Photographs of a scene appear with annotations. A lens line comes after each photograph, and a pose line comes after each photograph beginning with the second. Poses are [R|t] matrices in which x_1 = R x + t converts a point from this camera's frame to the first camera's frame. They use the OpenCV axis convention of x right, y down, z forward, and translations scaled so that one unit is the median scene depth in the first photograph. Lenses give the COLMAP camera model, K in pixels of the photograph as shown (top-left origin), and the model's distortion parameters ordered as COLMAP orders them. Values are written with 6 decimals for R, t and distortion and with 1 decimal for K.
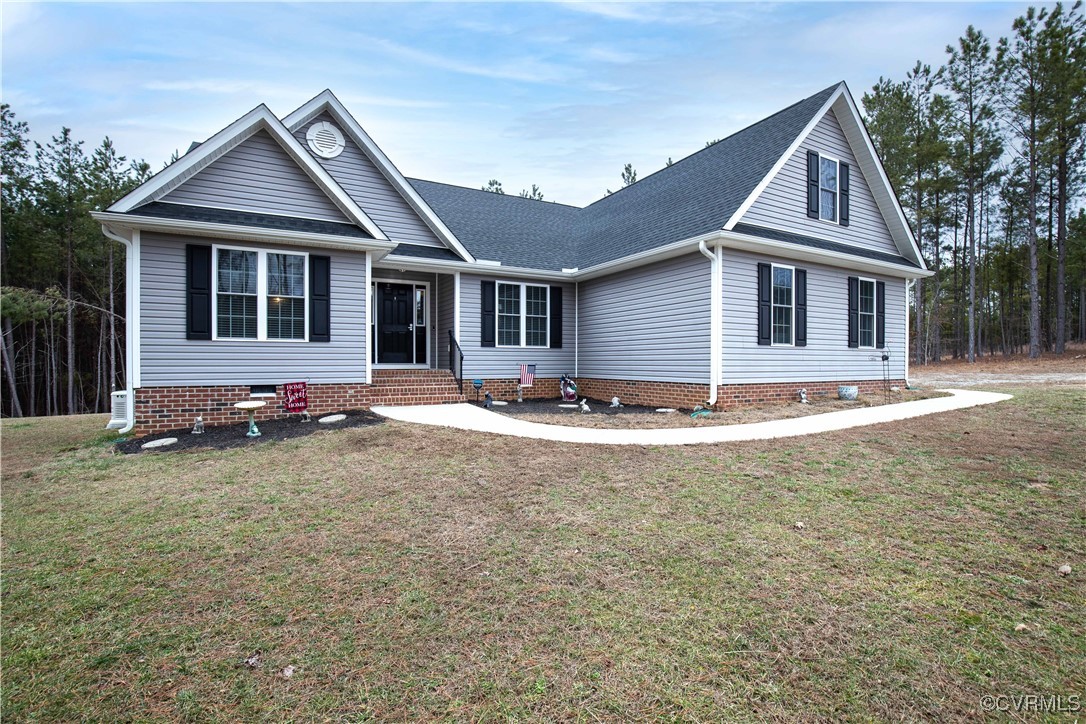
lens RADIAL K [[494.7, 0, 545.1], [0, 494.7, 370.9], [0, 0, 1]] dist [-0.035947, 0.003067]
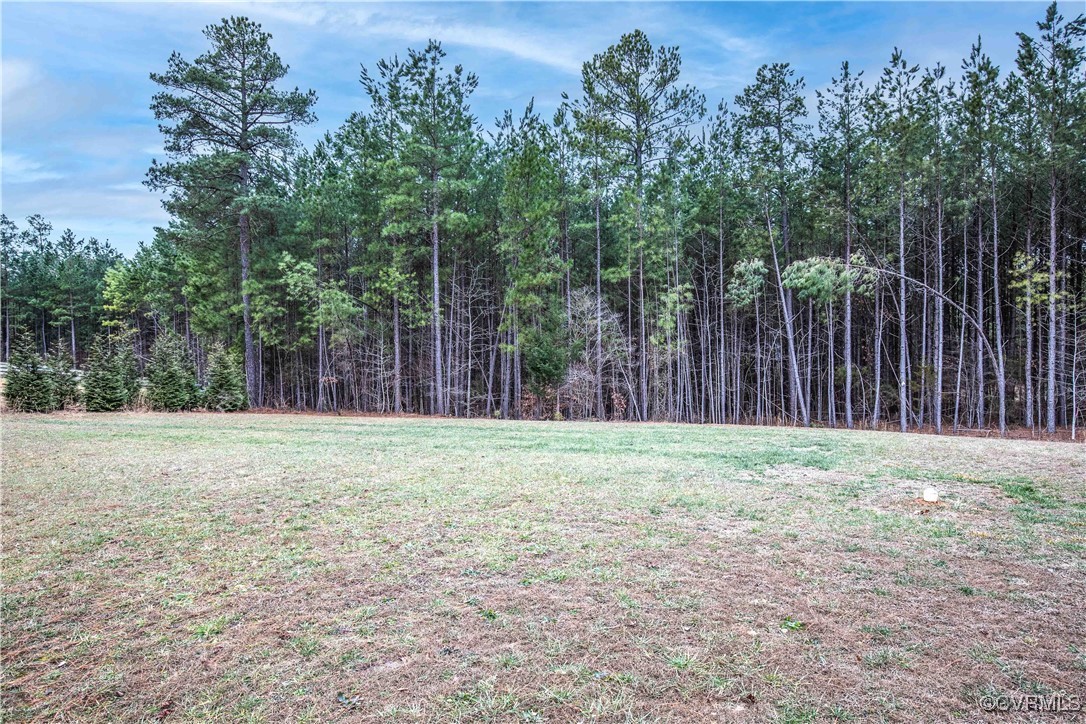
lens RADIAL K [[638.7, 0, 571.3], [0, 638.7, 361.9], [0, 0, 1]] dist [-0.004004, -0.000302]
pose [[0.427216, 0.006600, -0.904126, -0.829411], [-0.010549, 0.999942, 0.002315, -0.002633], [0.904088, 0.008549, 0.427260, 0.448919]]
